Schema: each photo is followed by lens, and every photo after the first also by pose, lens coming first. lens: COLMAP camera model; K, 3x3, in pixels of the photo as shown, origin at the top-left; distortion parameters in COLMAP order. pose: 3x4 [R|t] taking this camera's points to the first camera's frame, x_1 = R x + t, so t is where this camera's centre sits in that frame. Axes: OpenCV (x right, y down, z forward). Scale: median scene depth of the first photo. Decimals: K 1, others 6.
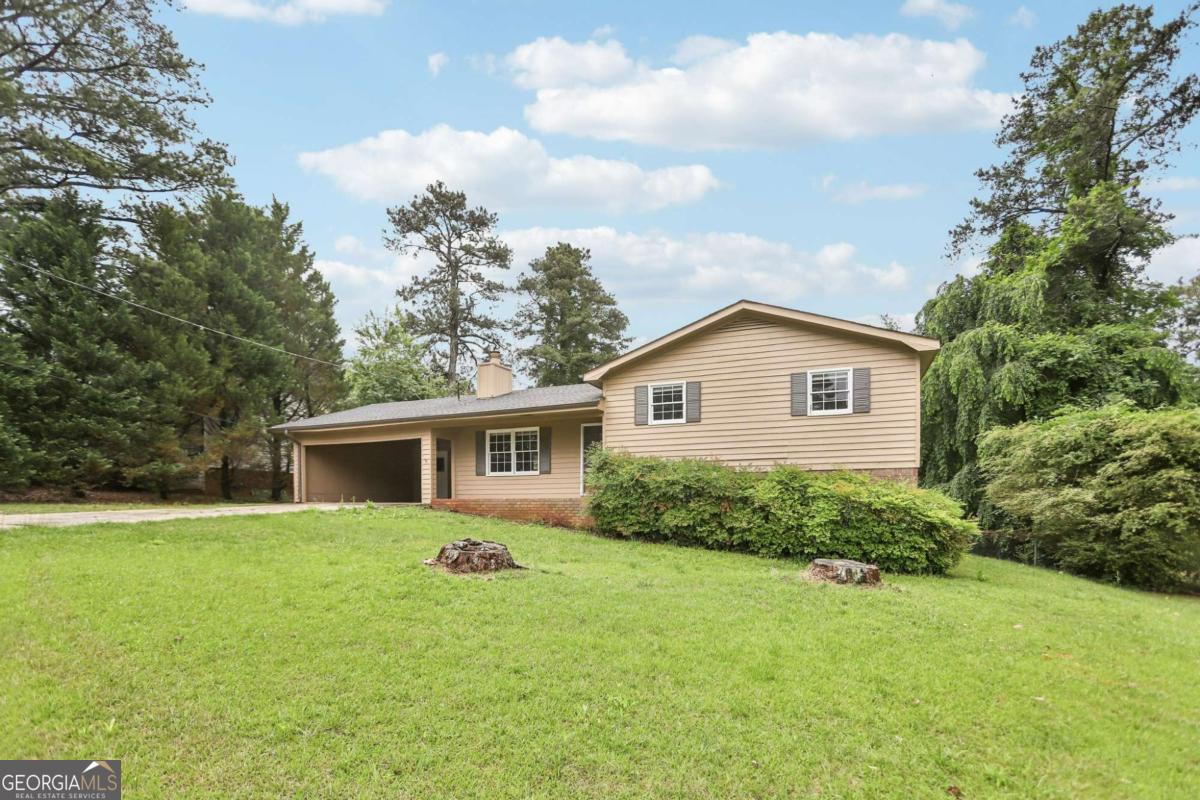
lens RADIAL K [[597.7, 0, 600.4], [0, 597.7, 462.6], [0, 0, 1]] dist [-0.051230, 0.015905]
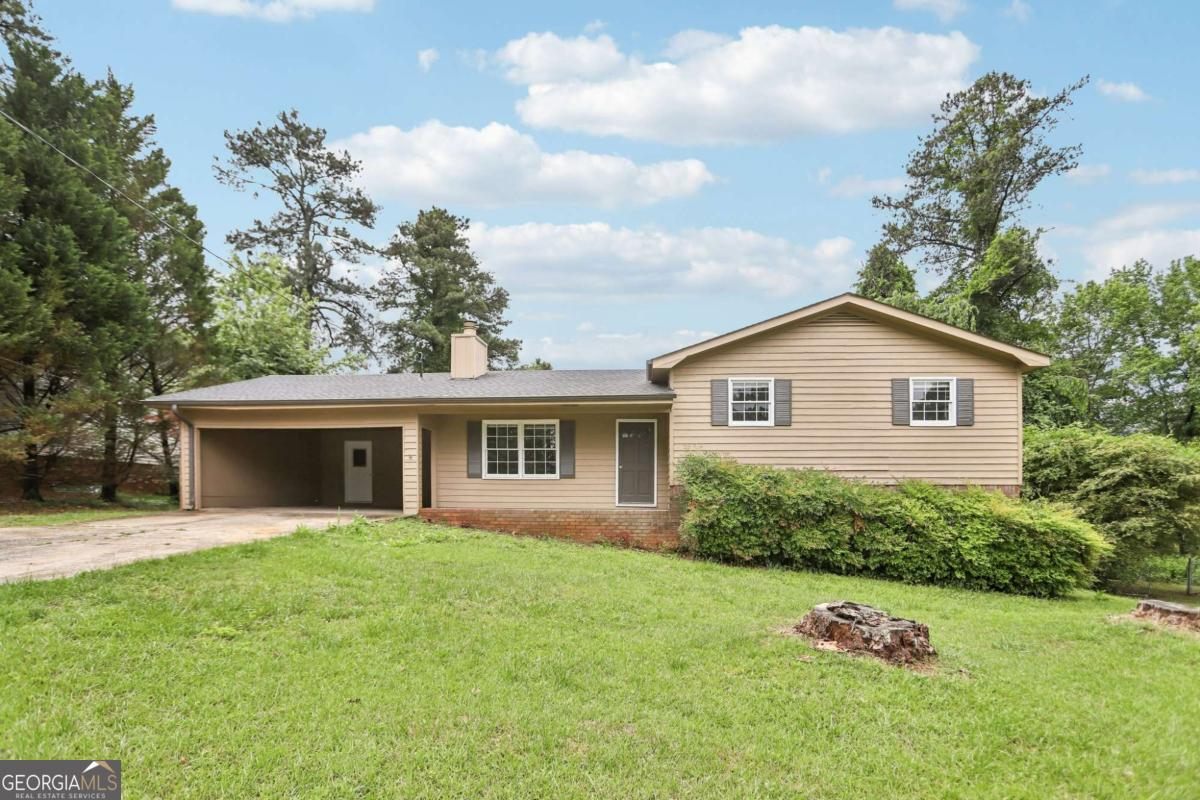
lens RADIAL K [[597.7, 0, 600.4], [0, 597.7, 462.6], [0, 0, 1]] dist [-0.051230, 0.015905]
pose [[0.947149, 0.026786, 0.319673, -0.256340], [-0.031705, 0.999445, 0.010190, -0.009787], [-0.319222, -0.019787, 0.947473, 0.178284]]
